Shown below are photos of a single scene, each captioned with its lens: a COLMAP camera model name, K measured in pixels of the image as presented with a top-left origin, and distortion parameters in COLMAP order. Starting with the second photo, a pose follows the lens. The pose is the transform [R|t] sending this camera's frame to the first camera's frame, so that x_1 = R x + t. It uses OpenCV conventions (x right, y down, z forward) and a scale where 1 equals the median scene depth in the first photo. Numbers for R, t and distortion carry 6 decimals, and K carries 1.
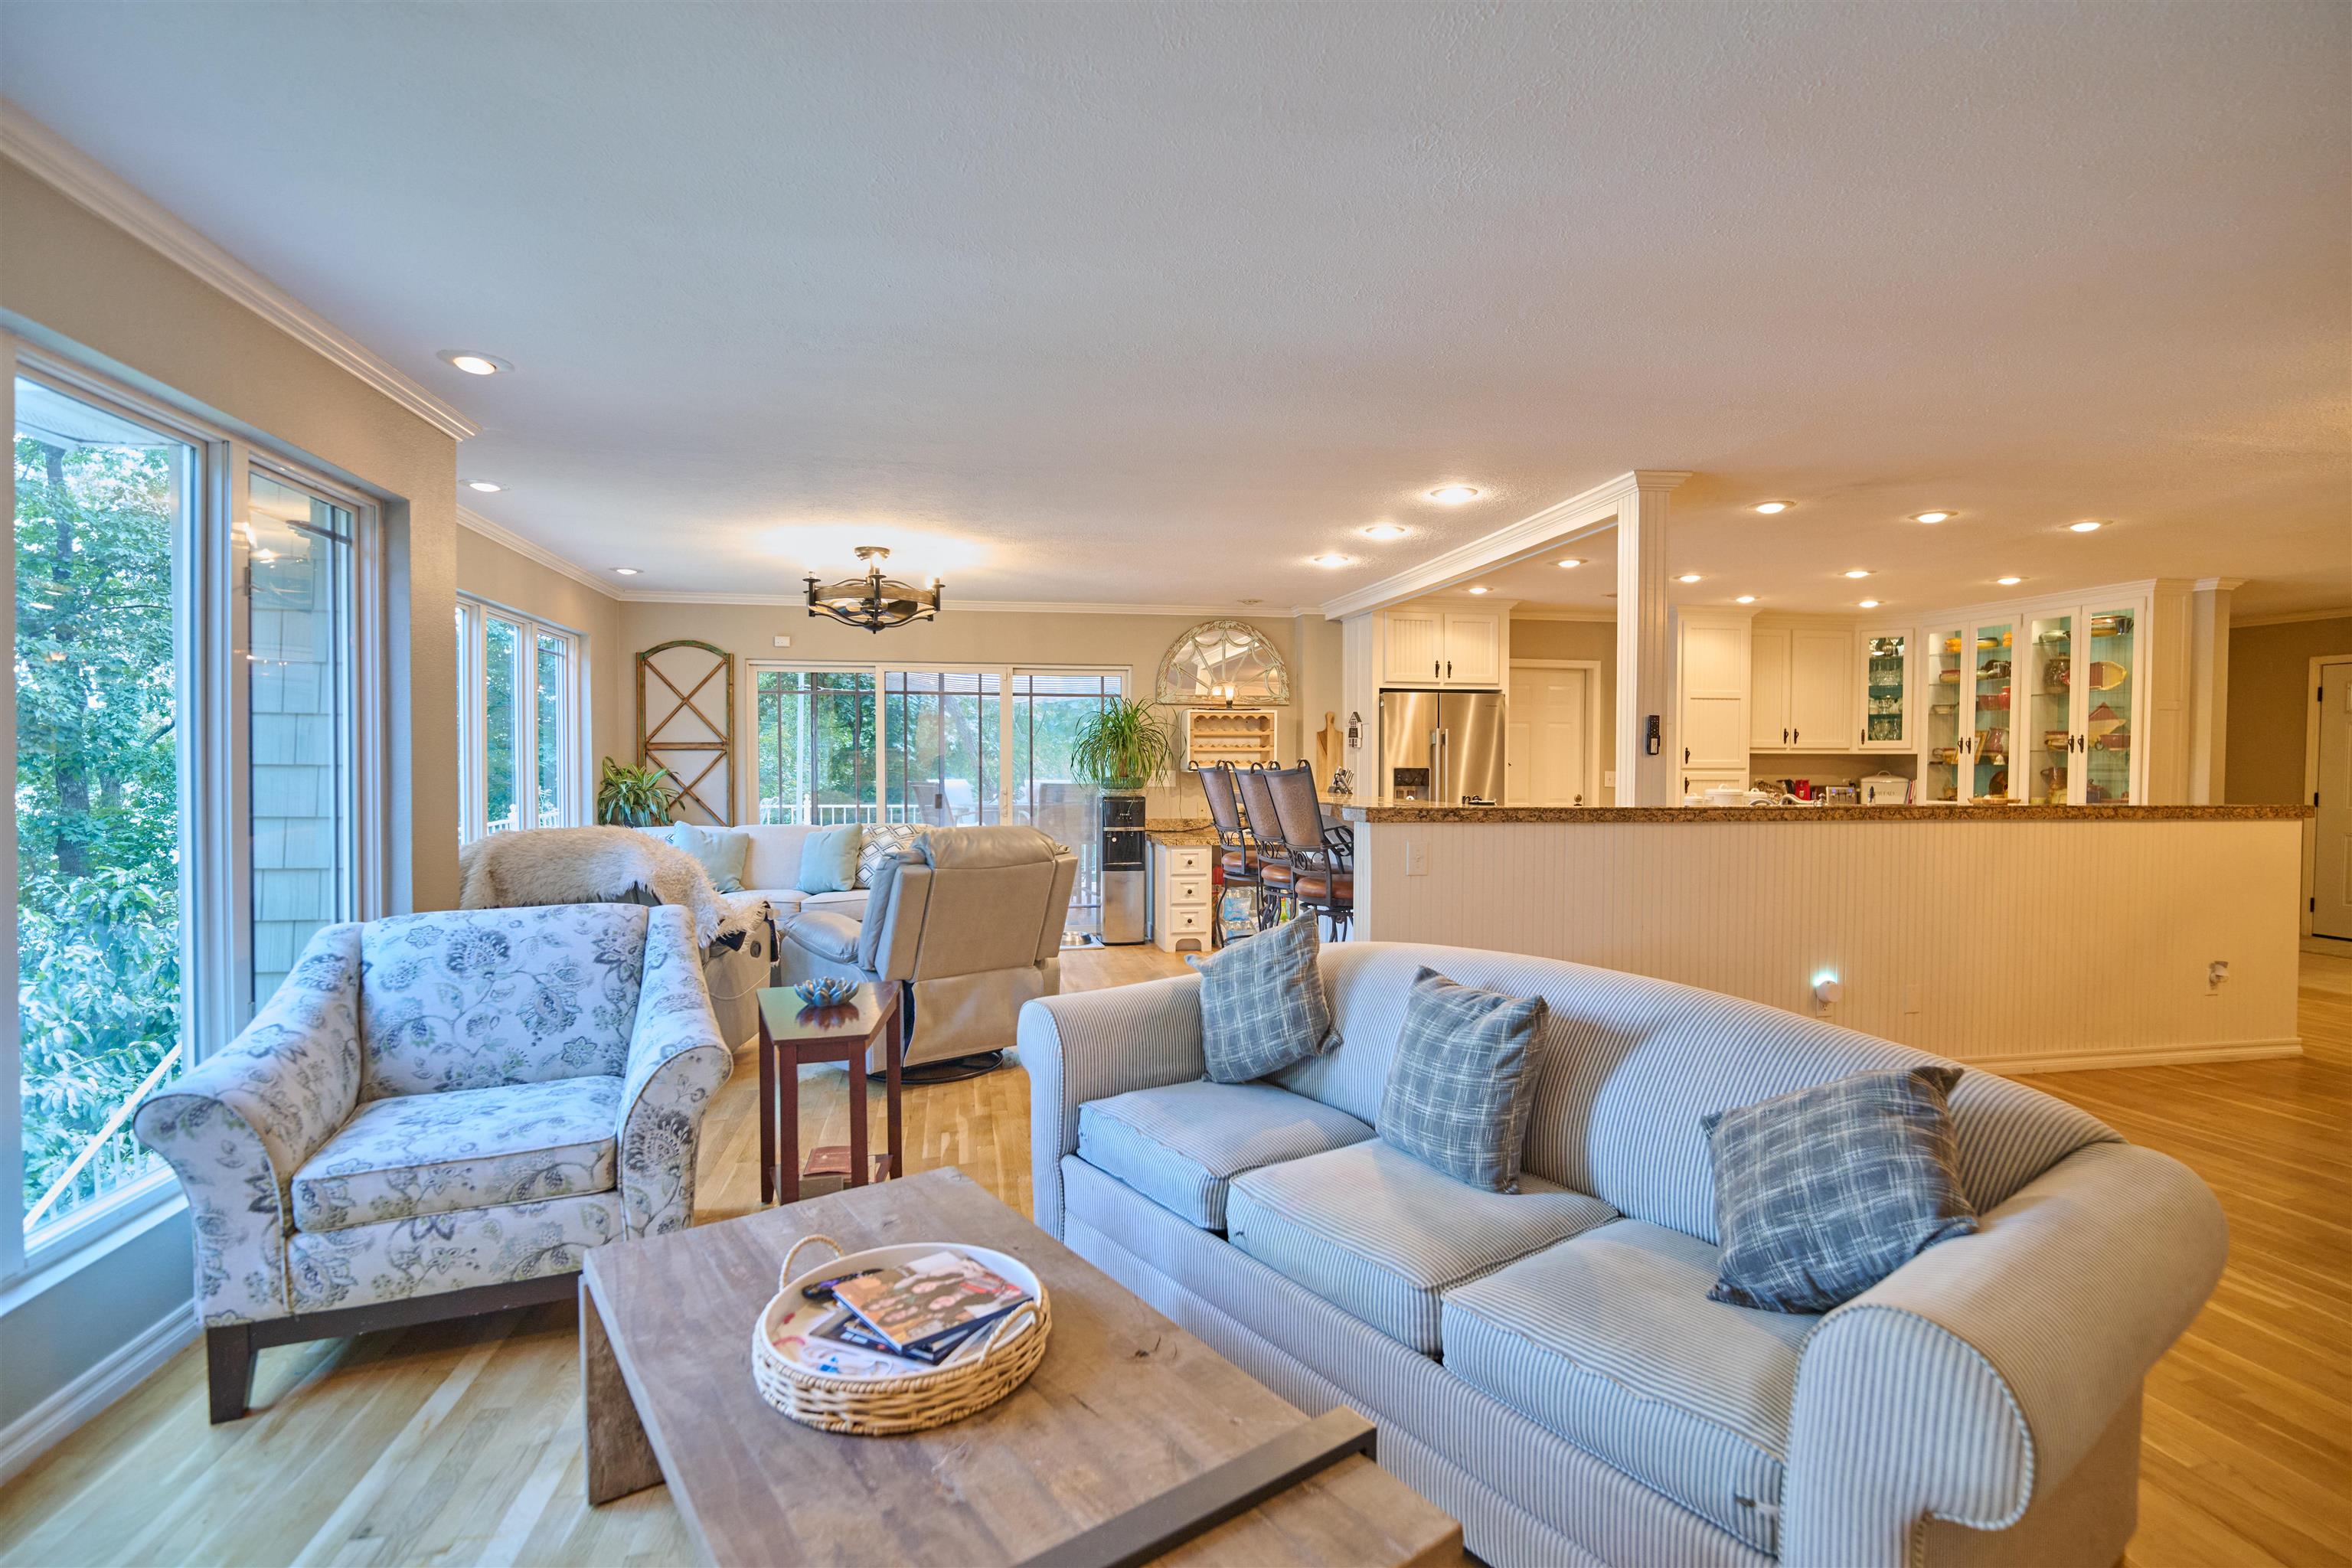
lens RADIAL K [[1082.2, 0, 1182.7], [0, 1082.2, 786.1], [0, 0, 1]] dist [-0.011401, -0.003496]
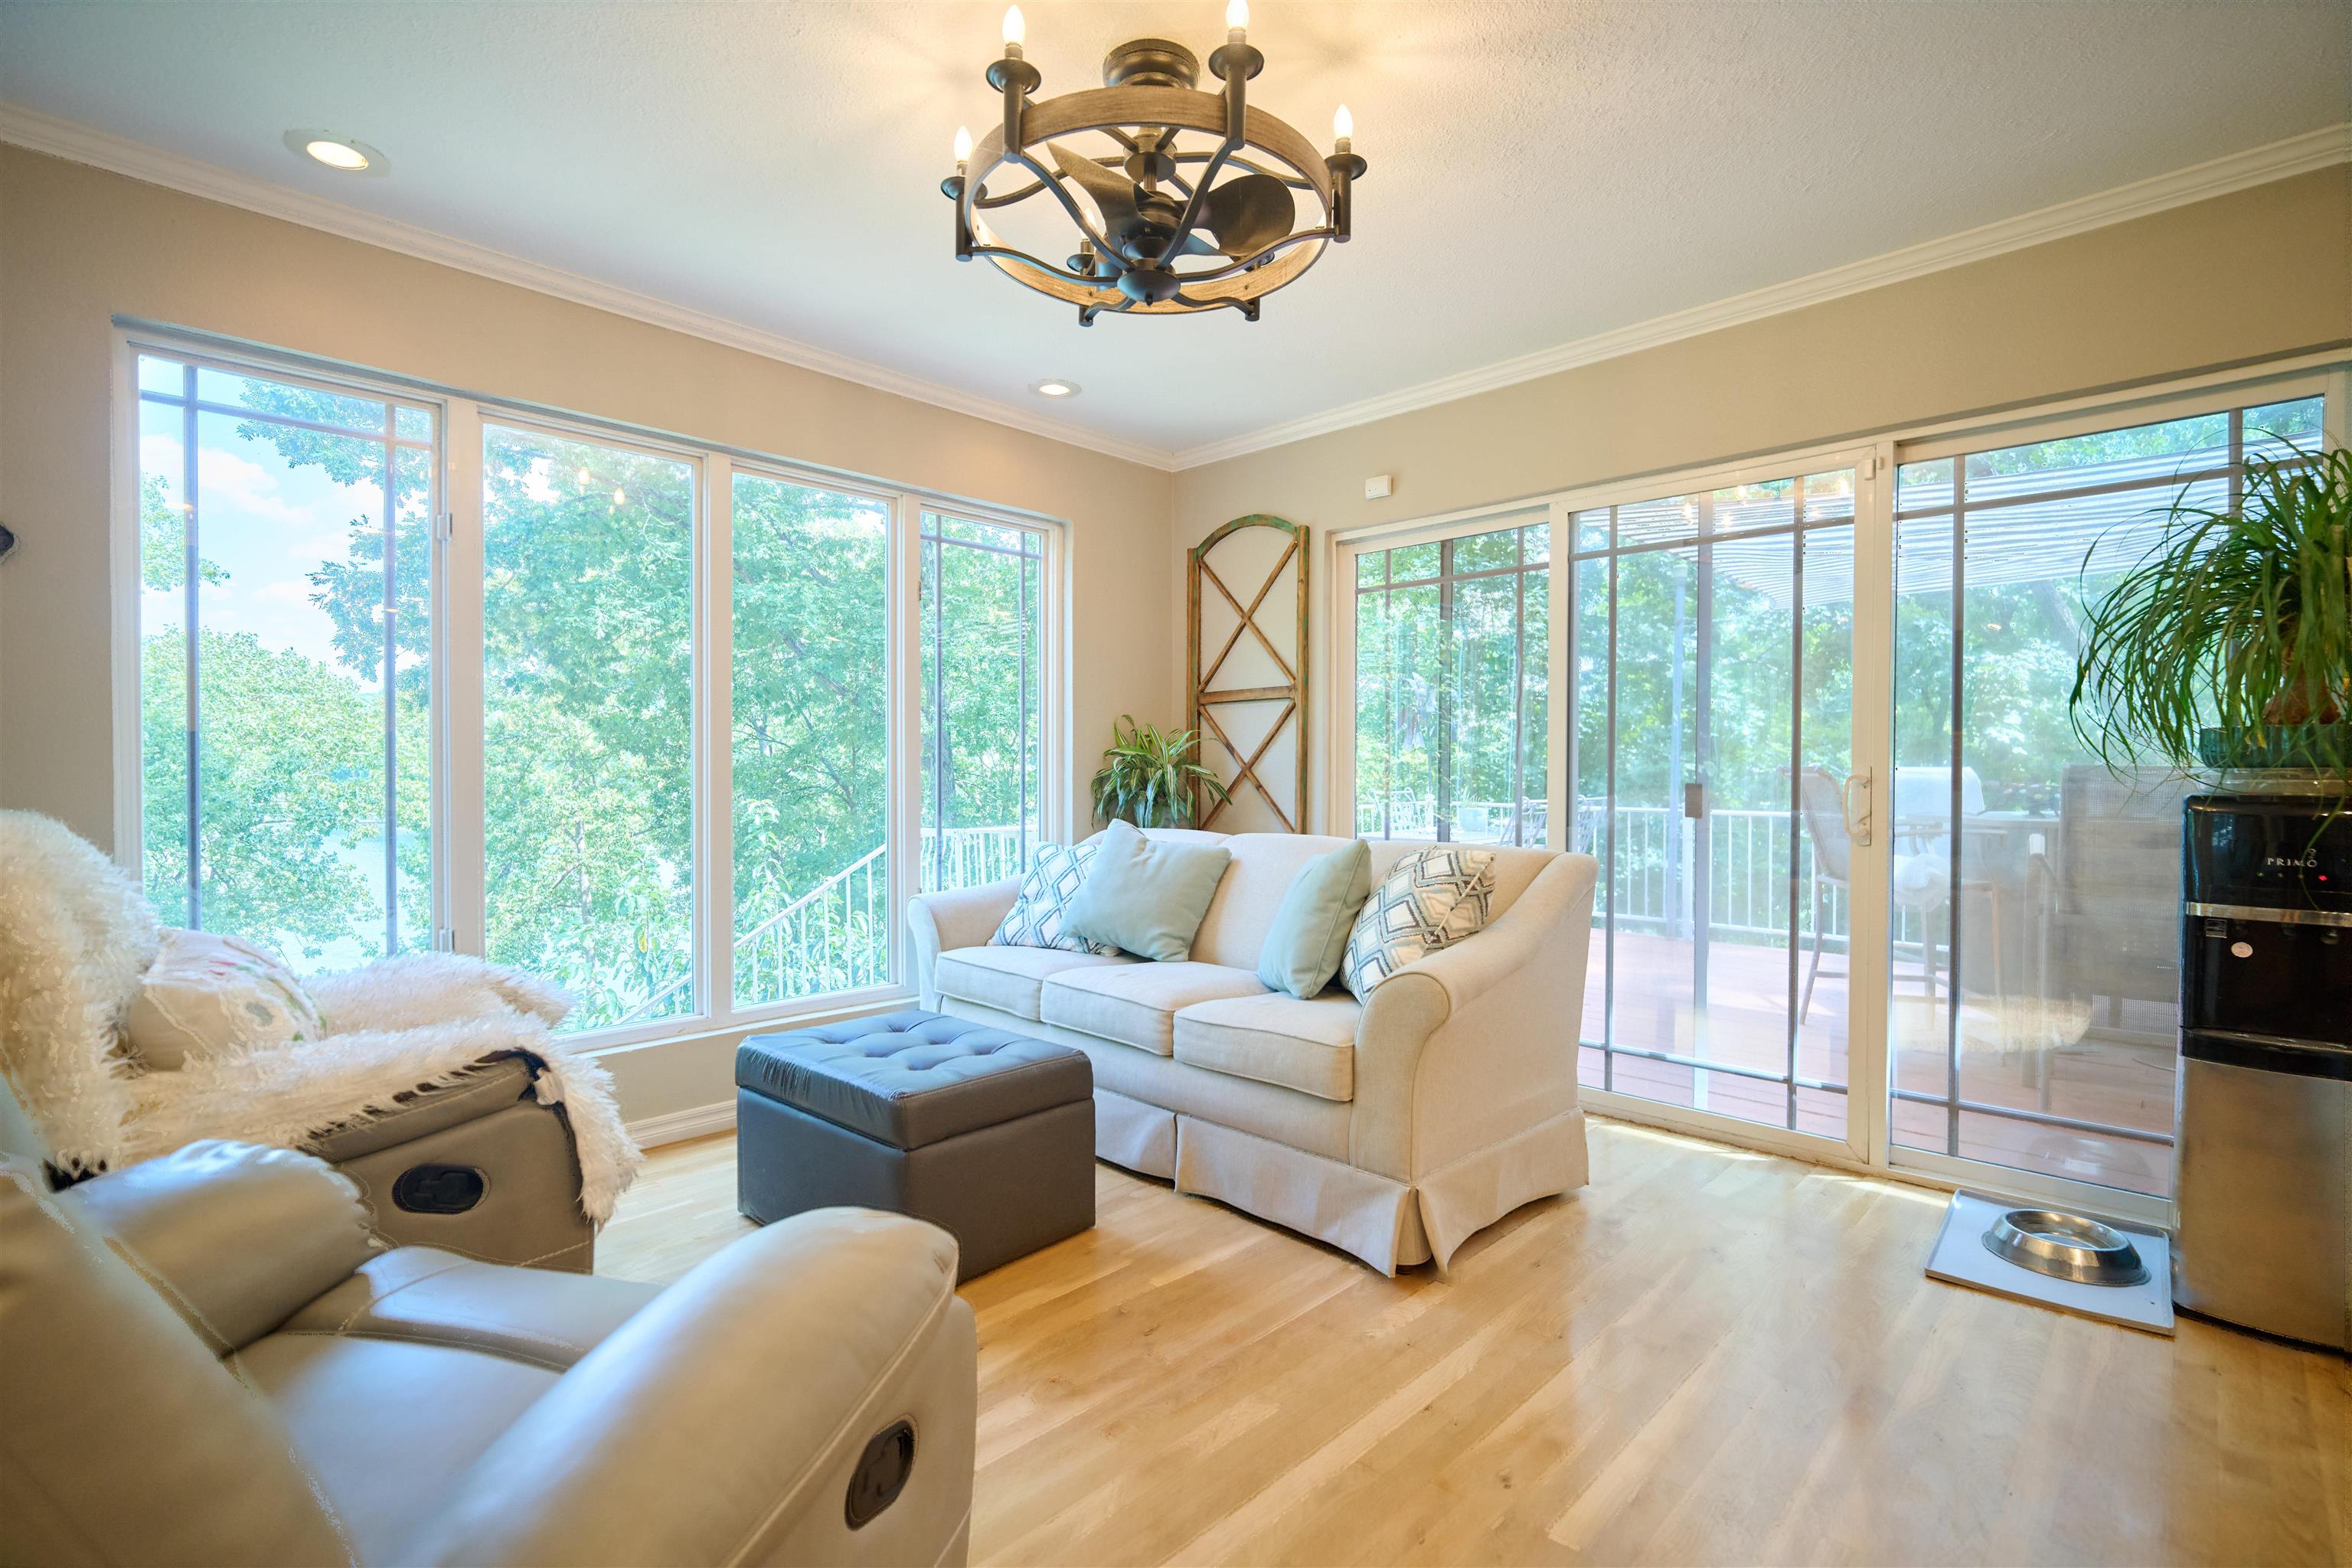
lens RADIAL K [[1082.2, 0, 1161.8], [0, 1082.2, 778.5], [0, 0, 1]] dist [-0.011401, -0.003496]
pose [[0.568742, 0.007792, -0.822479, 0.003084], [-0.021185, 0.999762, -0.005178, 0.012668], [0.822243, 0.020369, 0.568772, 0.621888]]
